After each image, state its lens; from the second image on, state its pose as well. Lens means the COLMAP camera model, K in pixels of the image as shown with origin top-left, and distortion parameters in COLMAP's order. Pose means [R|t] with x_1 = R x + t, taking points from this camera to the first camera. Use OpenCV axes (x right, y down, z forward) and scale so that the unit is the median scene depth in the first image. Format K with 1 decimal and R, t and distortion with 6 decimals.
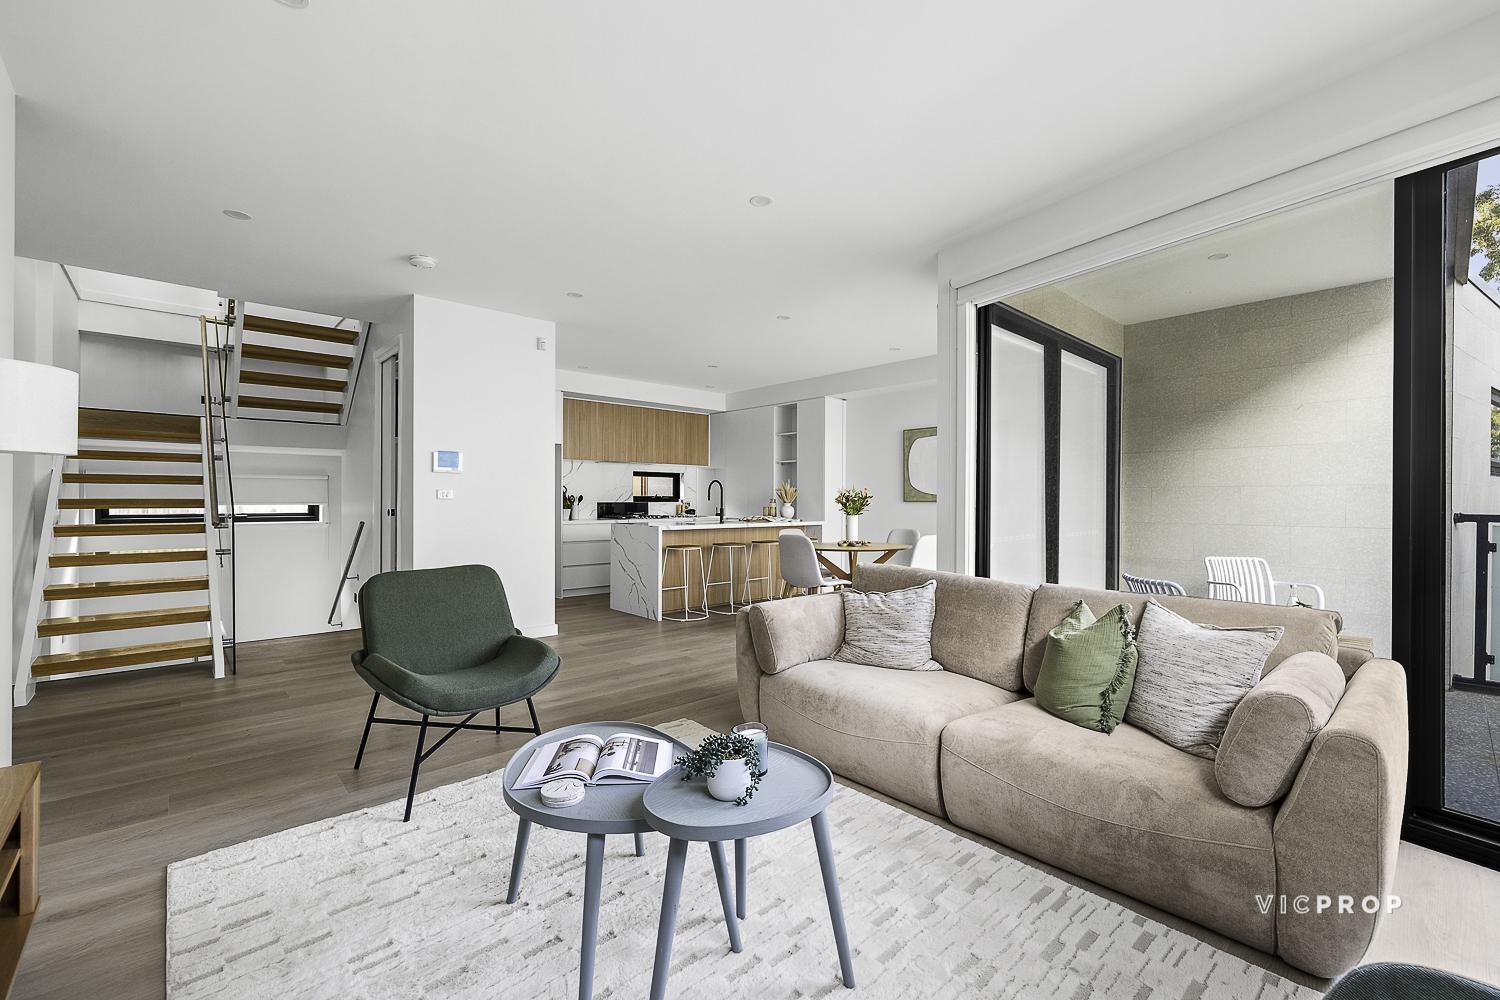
lens RADIAL K [[639.3, 0, 746.5], [0, 639.3, 499.1], [0, 0, 1]] dist [0.004858, -0.000985]
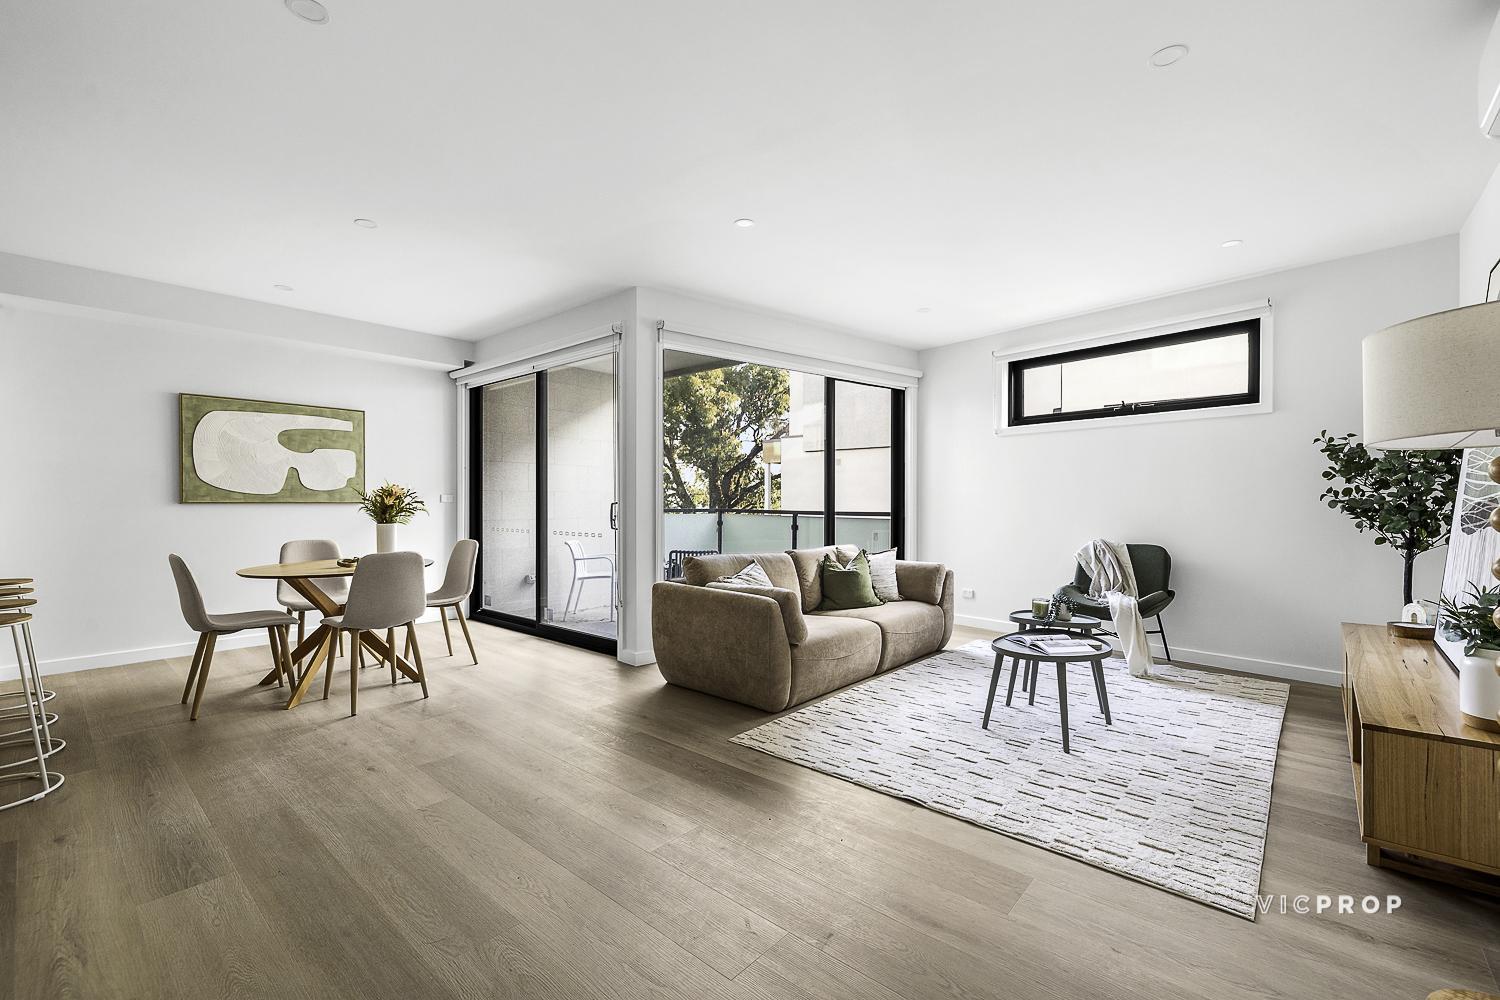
lens RADIAL K [[639.3, 0, 750.9], [0, 639.3, 501.0], [0, 0, 1]] dist [0.004858, -0.000985]
pose [[-0.110994, -0.002000, 0.993819, -0.417274], [-0.003447, 0.999993, 0.001628, -0.001159], [-0.993815, -0.003245, -0.111000, 0.442262]]
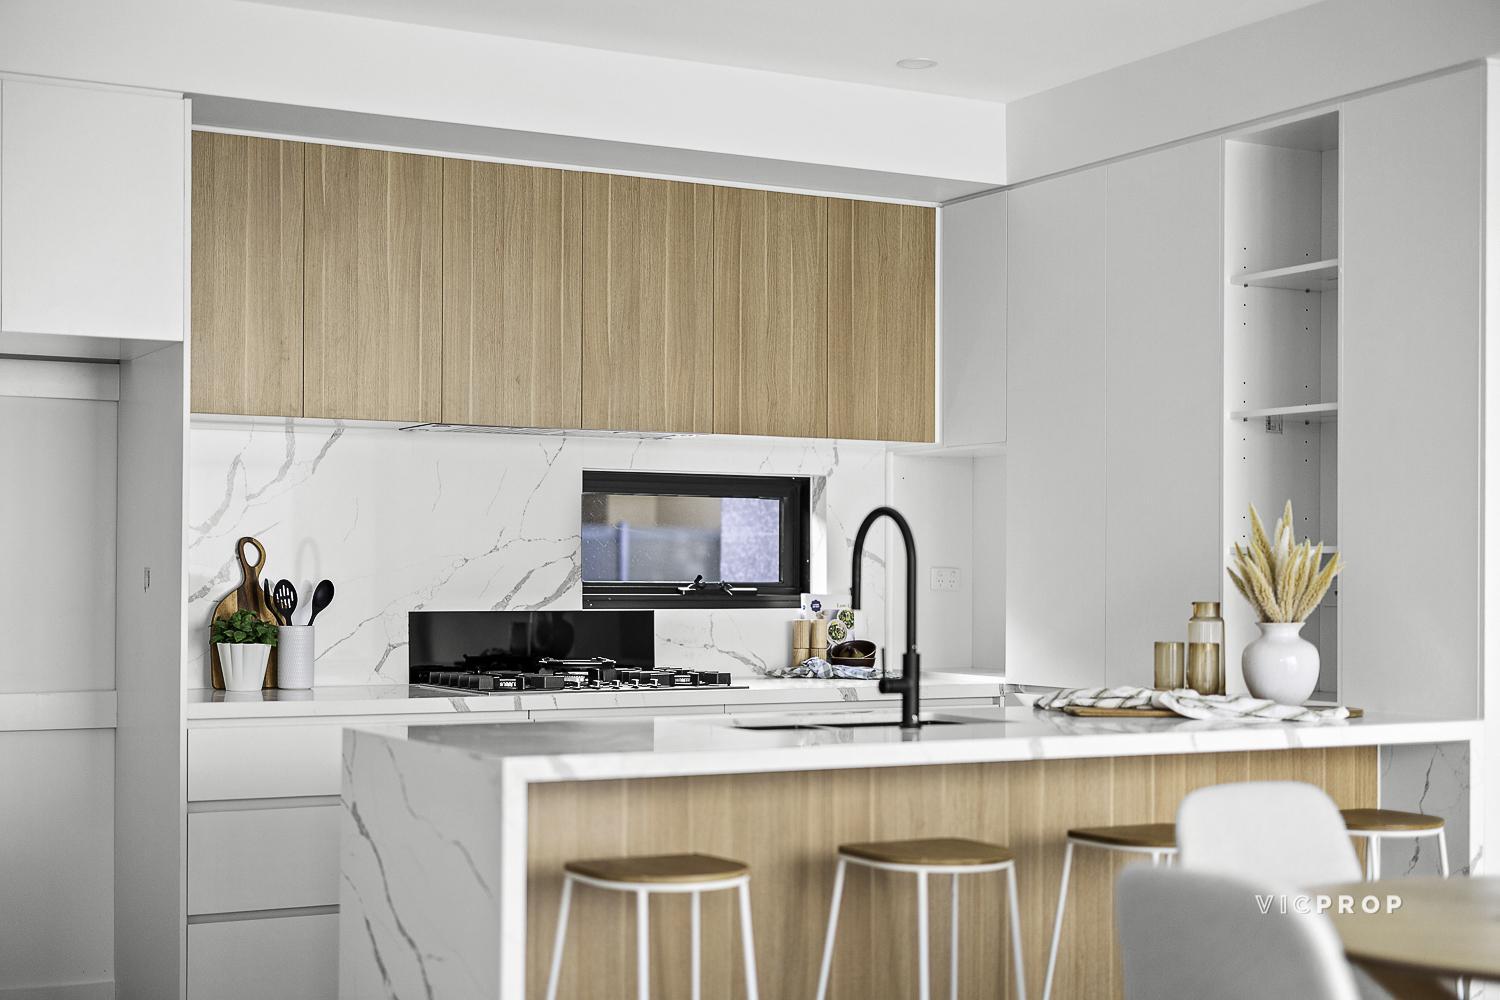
lens RADIAL K [[2178.7, 0, 747.2], [0, 2178.7, 512.4], [0, 0, 1]] dist [0.034977, 0.000000]
pose [[0.973187, -0.007026, -0.229907, 0.055398], [0.000333, 0.999575, -0.029136, -0.007543], [0.230014, 0.028279, 0.972776, 0.306901]]
